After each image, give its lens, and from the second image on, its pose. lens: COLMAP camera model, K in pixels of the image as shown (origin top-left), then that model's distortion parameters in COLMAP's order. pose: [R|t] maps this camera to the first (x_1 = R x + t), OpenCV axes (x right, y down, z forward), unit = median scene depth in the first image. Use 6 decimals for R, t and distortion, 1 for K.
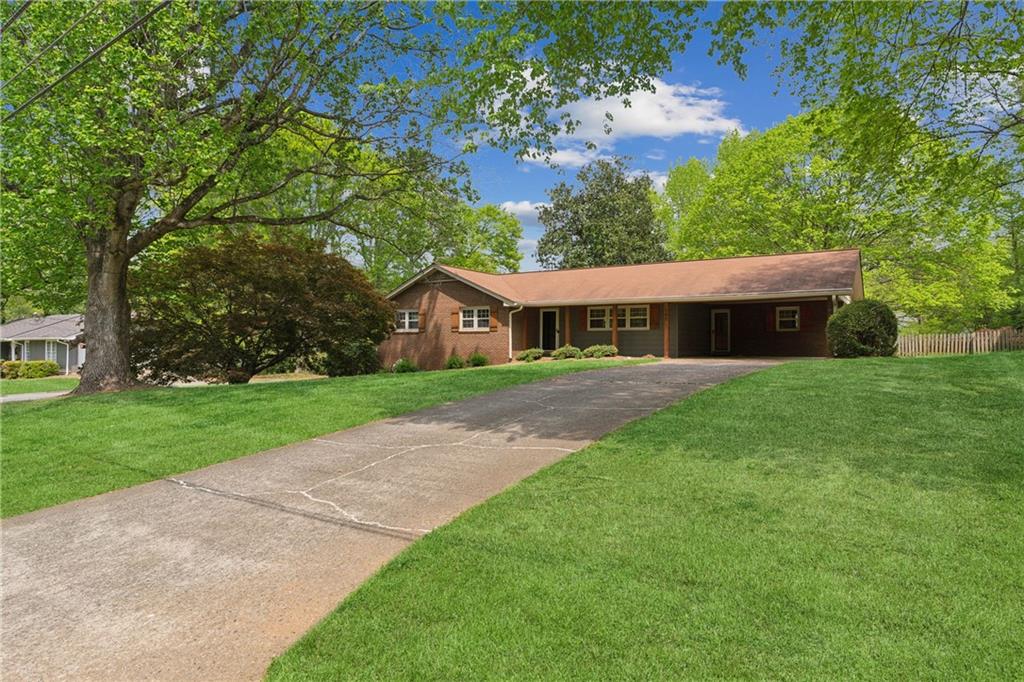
lens RADIAL K [[638.2, 0, 511.6], [0, 638.2, 342.2], [0, 0, 1]] dist [0.006779, 0.000933]
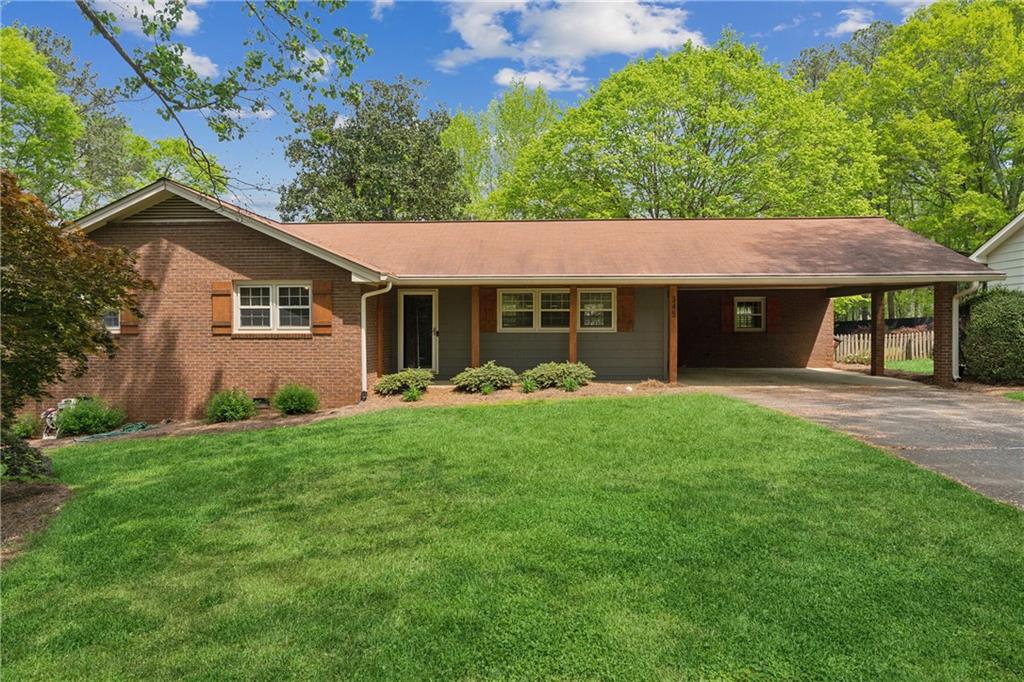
lens RADIAL K [[638.2, 0, 513.2], [0, 638.2, 332.6], [0, 0, 1]] dist [0.006779, 0.000933]
pose [[0.855056, -0.005110, 0.518510, -0.148905], [0.002555, 0.999981, 0.005642, -0.020915], [-0.518529, -0.003499, 0.855053, 0.522416]]
